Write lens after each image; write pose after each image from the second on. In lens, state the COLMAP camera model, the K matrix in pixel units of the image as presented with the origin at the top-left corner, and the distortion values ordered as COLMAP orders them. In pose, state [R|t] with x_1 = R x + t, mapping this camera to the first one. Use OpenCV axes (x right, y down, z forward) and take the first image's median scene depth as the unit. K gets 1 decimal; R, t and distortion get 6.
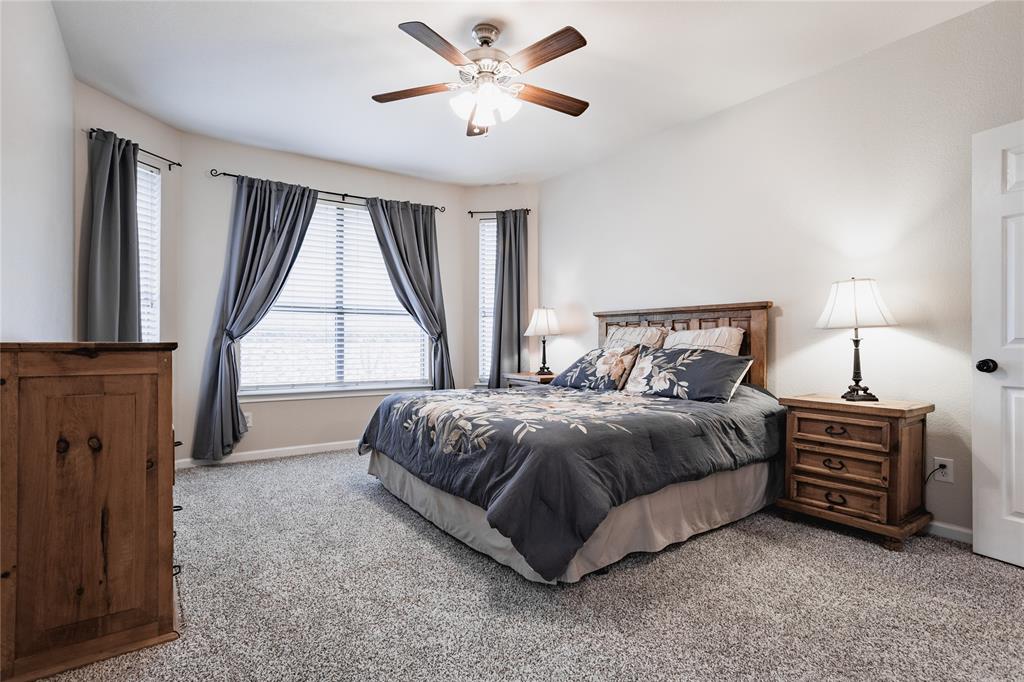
lens RADIAL K [[499.8, 0, 512.0], [0, 499.8, 341.0], [0, 0, 1]] dist [-0.047118, 0.025561]
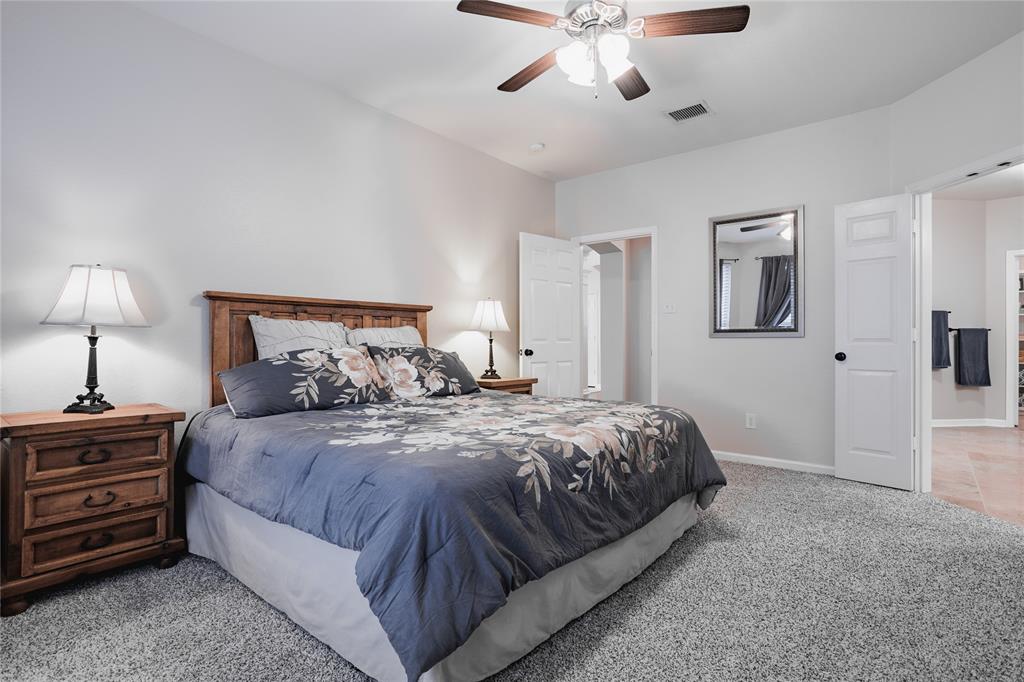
lens RADIAL K [[499.8, 0, 512.0], [0, 499.8, 341.0], [0, 0, 1]] dist [-0.047118, 0.025561]
pose [[-0.244409, 0.006315, 0.969652, -0.521933], [-0.000527, 0.999978, -0.006646, 0.008238], [-0.969672, -0.002136, -0.244400, 0.855953]]
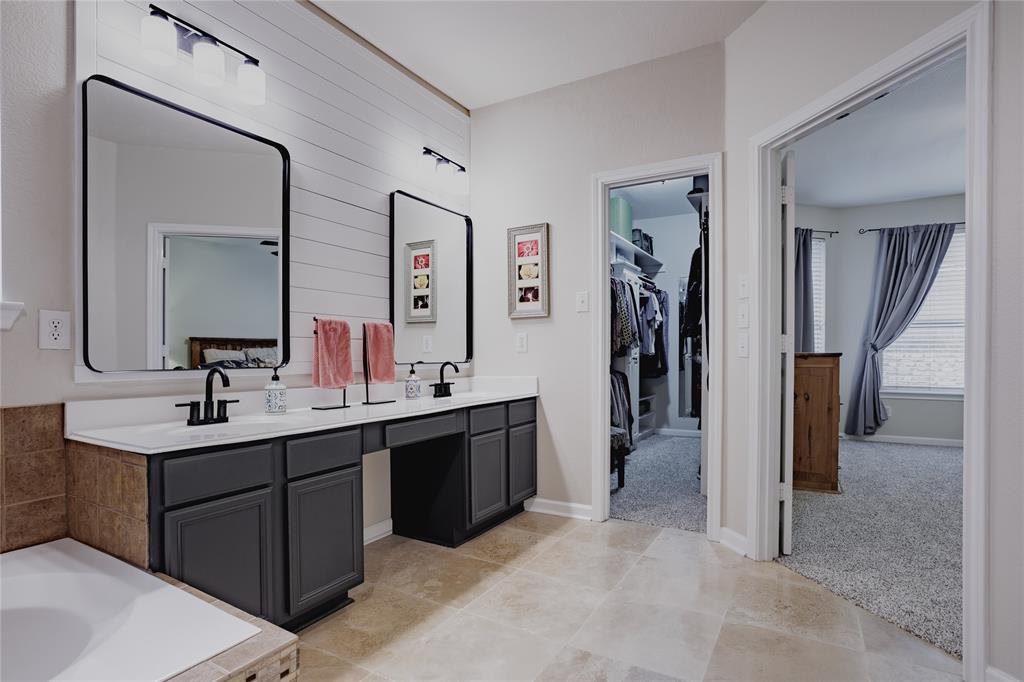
lens RADIAL K [[512.3, 0, 512.6], [0, 512.3, 361.9], [0, 0, 1]] dist [-0.012204, 0.000966]
pose [[0.411753, 0.016028, -0.911154, 0.320771], [0.003523, 0.999810, 0.019180, -0.002329], [0.911289, -0.011107, 0.411619, -0.523304]]
